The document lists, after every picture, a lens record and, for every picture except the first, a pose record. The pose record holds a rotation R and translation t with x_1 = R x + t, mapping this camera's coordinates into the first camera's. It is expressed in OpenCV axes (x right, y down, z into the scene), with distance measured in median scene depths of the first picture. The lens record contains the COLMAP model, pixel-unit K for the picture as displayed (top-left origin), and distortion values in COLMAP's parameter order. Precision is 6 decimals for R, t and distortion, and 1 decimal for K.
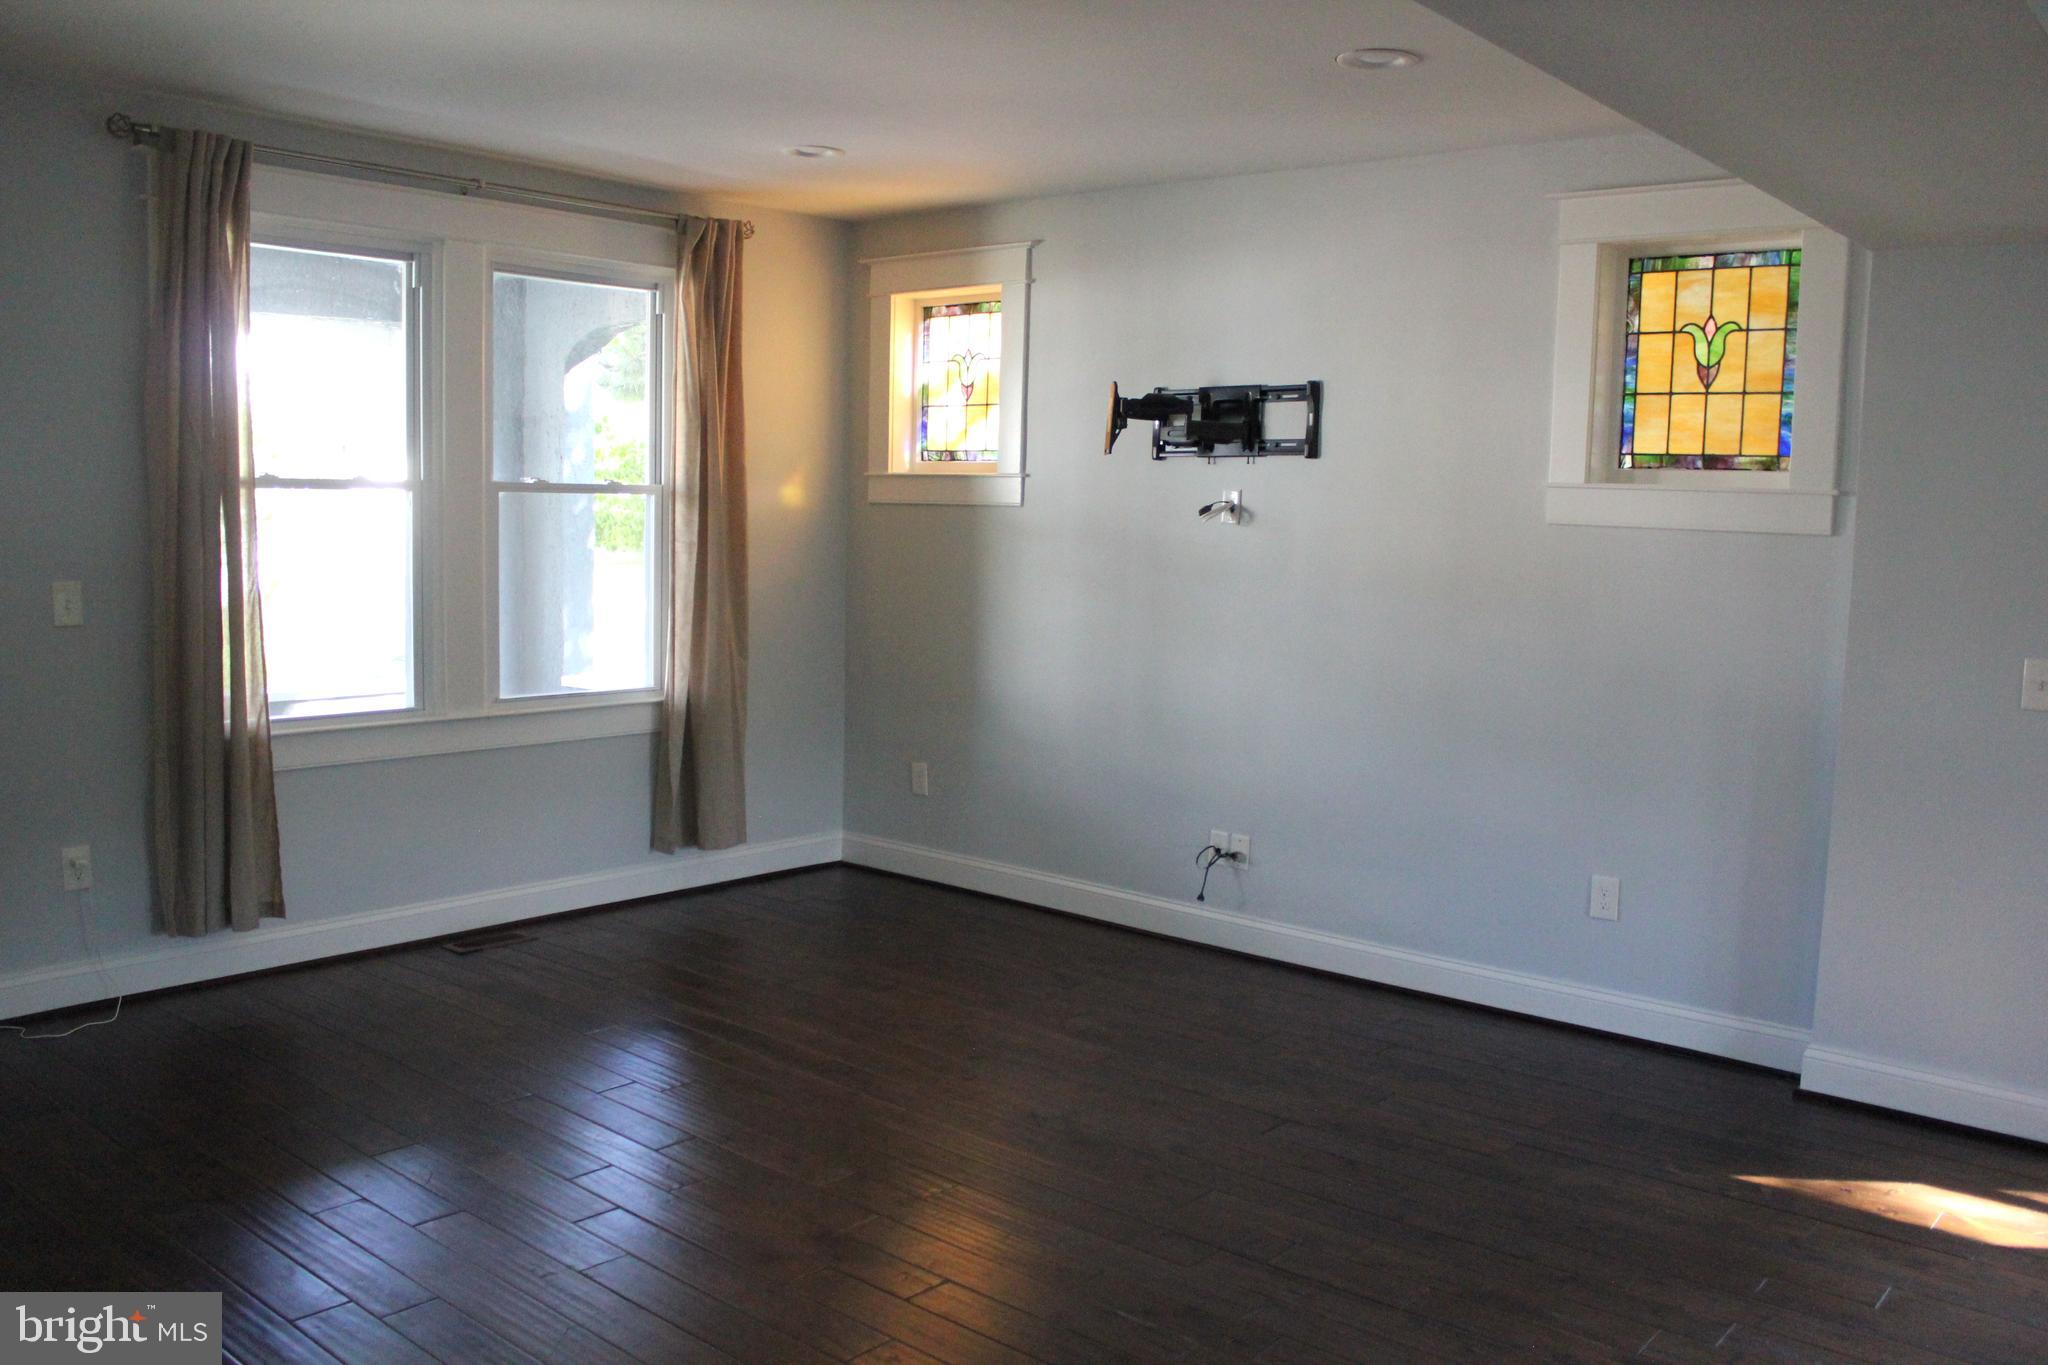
lens RADIAL K [[1714.1, 0, 1018.8], [0, 1714.1, 688.6], [0, 0, 1]] dist [-0.158826, 0.146541]
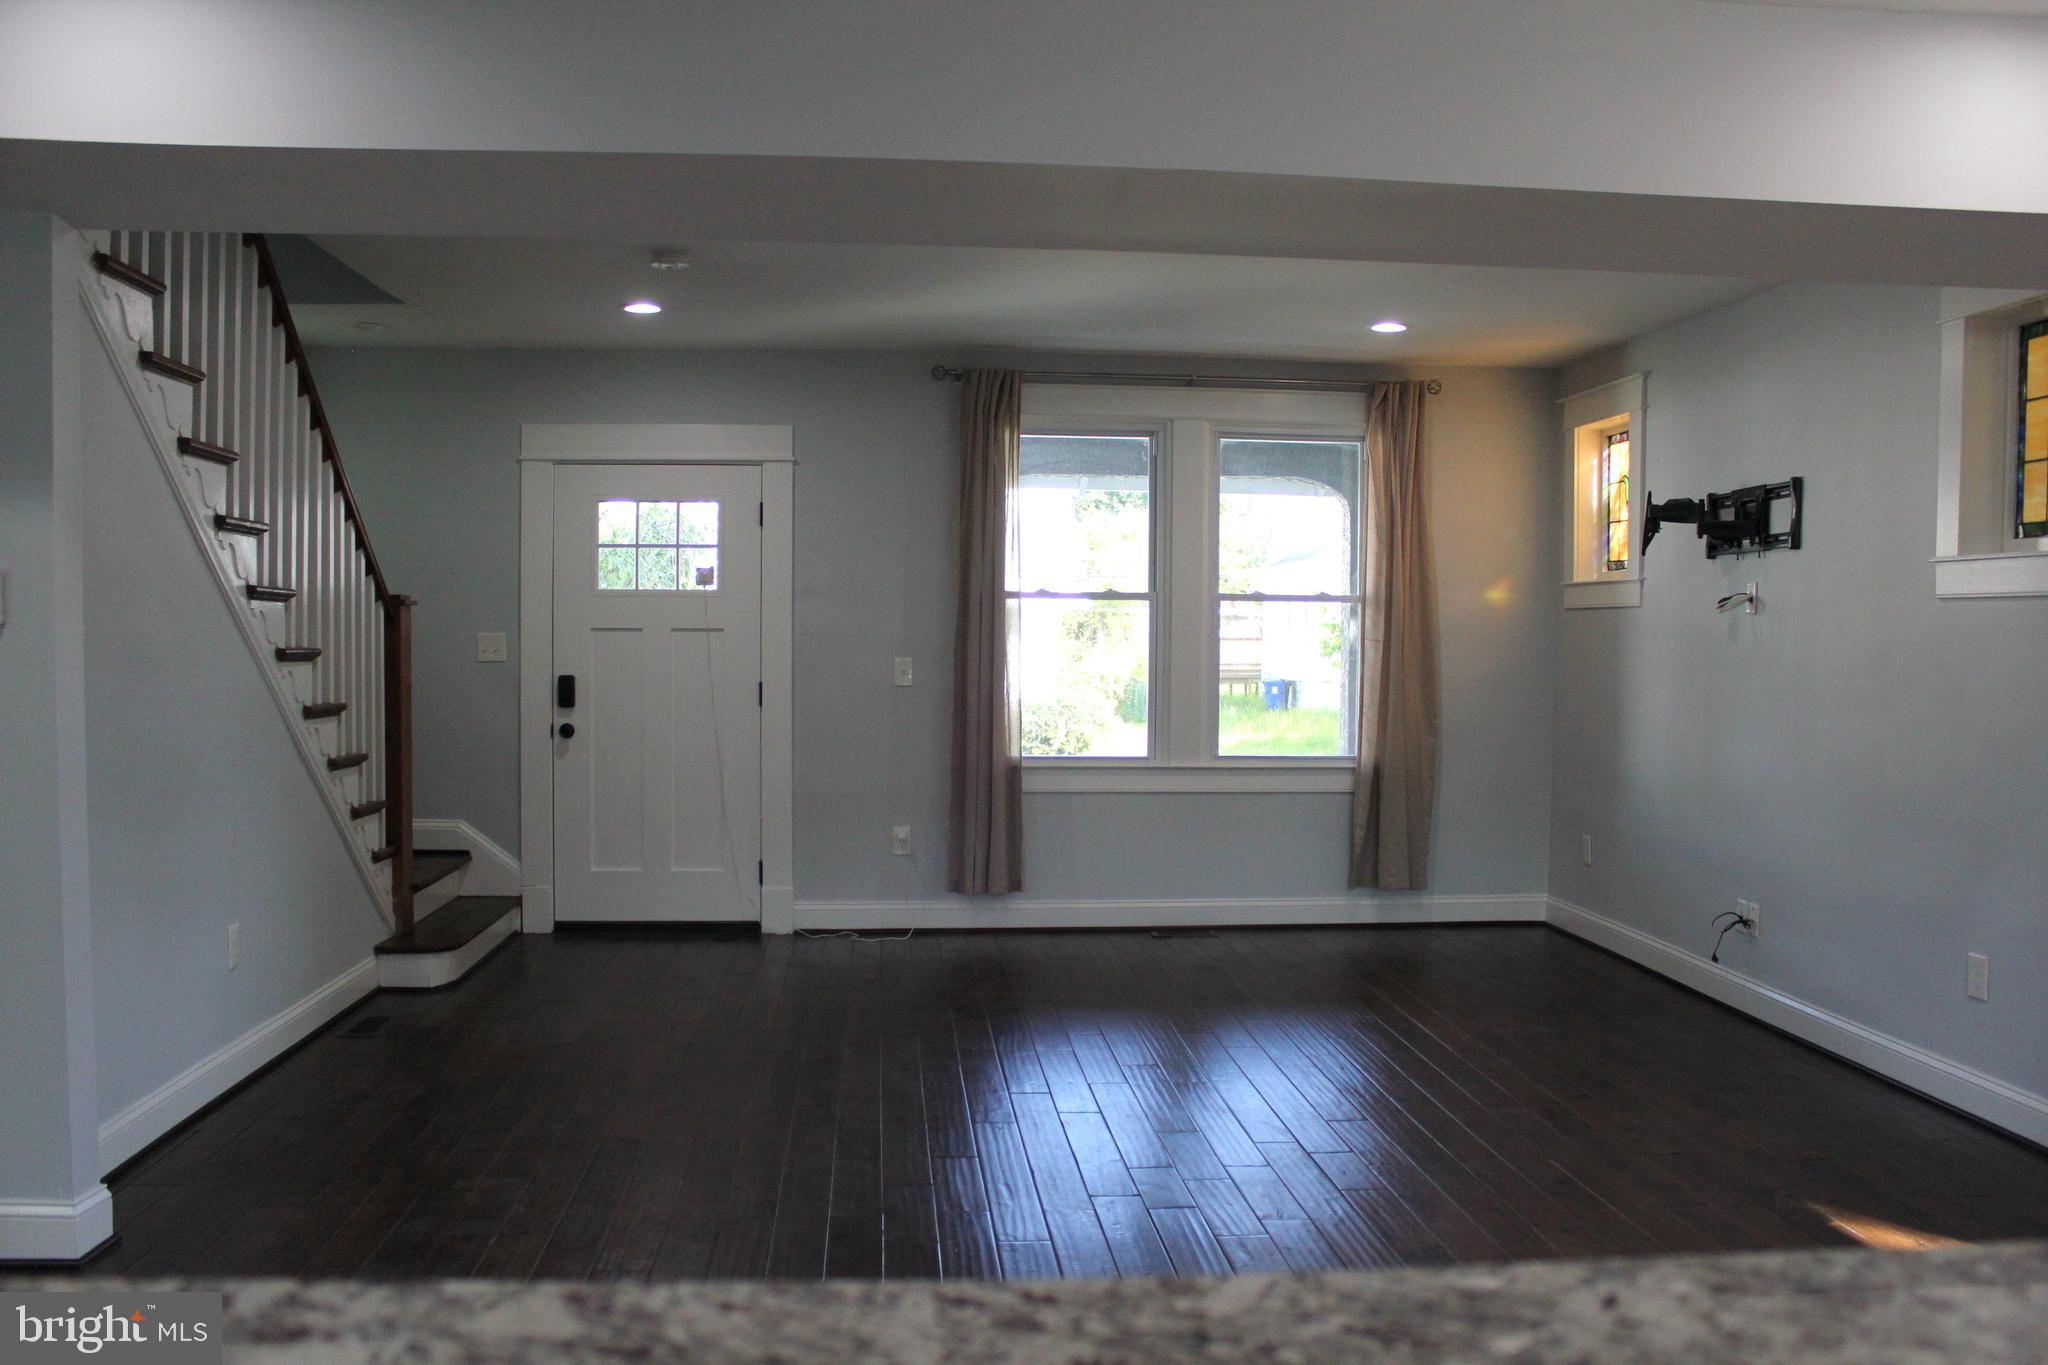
lens RADIAL K [[1714.1, 0, 1026.5], [0, 1714.1, 685.6], [0, 0, 1]] dist [-0.158826, 0.146541]
pose [[0.721111, 0.004130, -0.692807, 0.530109], [-0.065183, 0.995951, -0.061909, 0.044825], [0.689746, 0.089802, 0.718461, -0.075593]]
